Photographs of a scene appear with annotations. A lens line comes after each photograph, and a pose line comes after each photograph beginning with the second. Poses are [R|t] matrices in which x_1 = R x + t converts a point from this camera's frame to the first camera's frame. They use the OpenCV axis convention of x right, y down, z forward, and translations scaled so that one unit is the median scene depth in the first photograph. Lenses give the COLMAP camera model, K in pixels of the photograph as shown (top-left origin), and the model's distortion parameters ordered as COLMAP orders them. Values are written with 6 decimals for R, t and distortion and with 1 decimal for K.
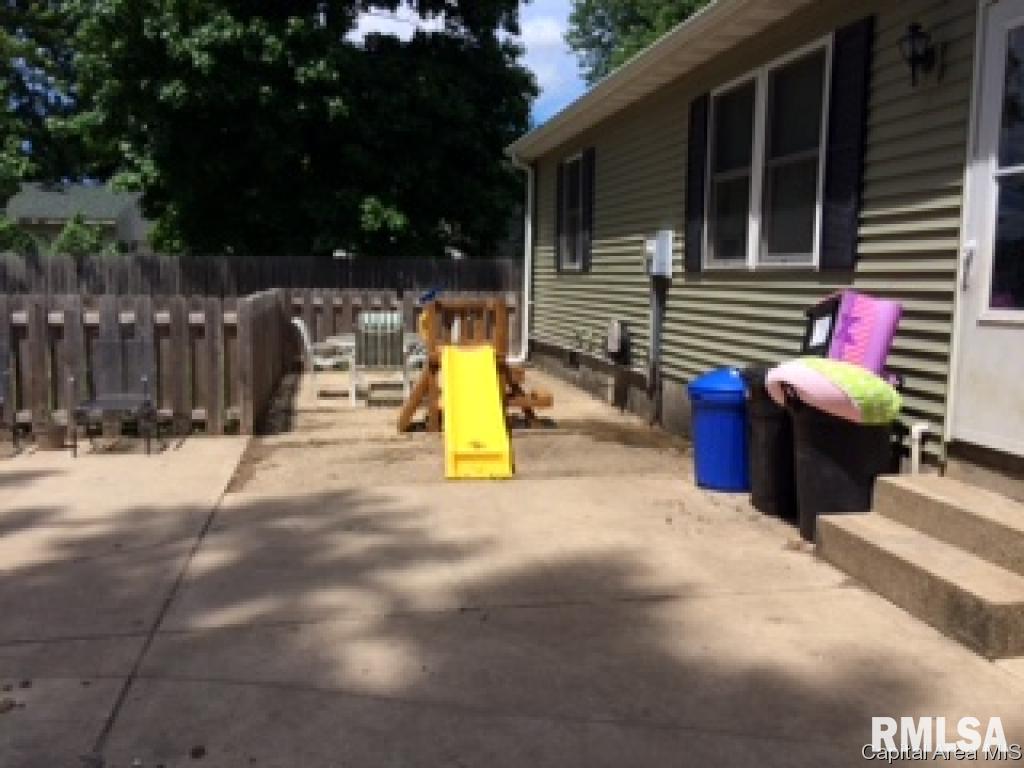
lens RADIAL K [[873.1, 0, 512.0], [0, 873.1, 384.0], [0, 0, 1]] dist [0.078067, -0.134038]
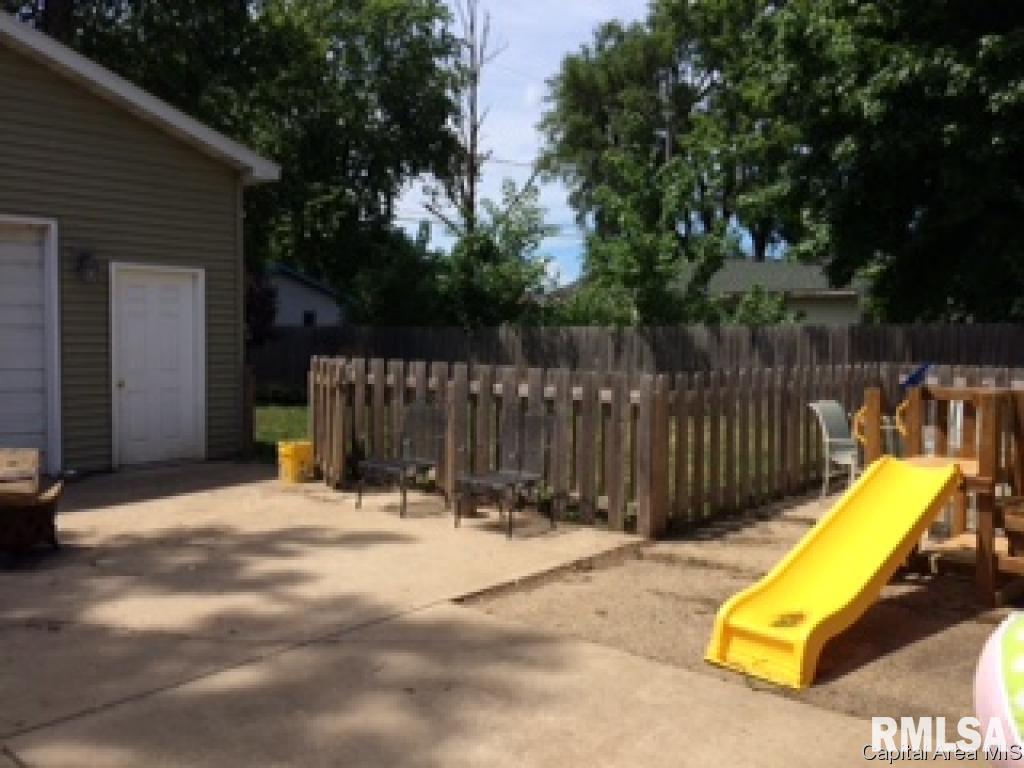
lens RADIAL K [[873.1, 0, 512.0], [0, 873.1, 384.0], [0, 0, 1]] dist [0.078067, -0.134038]
pose [[0.612245, 0.042209, -0.789540, 0.141276], [-0.104081, 0.994187, -0.027561, -0.025685], [0.783787, 0.099050, 0.613079, 0.186495]]
